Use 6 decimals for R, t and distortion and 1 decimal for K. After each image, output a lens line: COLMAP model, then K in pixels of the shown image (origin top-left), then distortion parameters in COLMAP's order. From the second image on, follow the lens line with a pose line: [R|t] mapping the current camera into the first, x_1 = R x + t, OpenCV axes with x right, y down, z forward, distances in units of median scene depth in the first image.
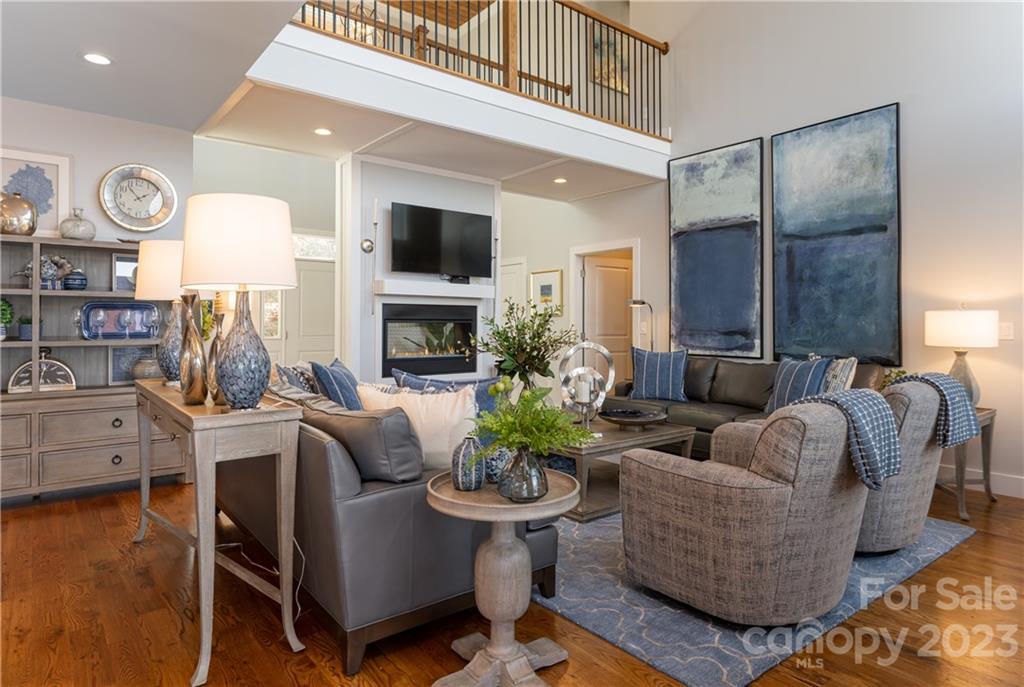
lens RADIAL K [[613.3, 0, 510.0], [0, 613.3, 321.1], [0, 0, 1]] dist [-0.003481, -0.000621]
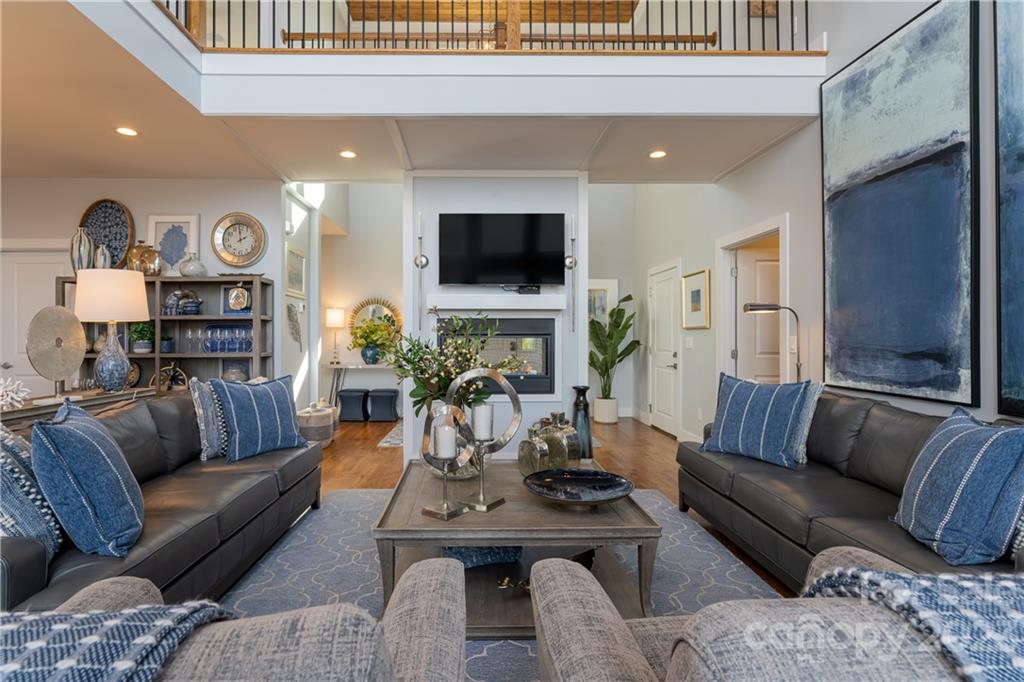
lens RADIAL K [[510.4, 0, 478.9], [0, 510.4, 337.1], [0, 0, 1]] dist [-0.000813, 0.000121]
pose [[0.780790, -0.003065, -0.624786, 0.334427], [0.006804, 0.999970, 0.003597, -0.001549], [0.624756, -0.007060, 0.780788, 0.382516]]
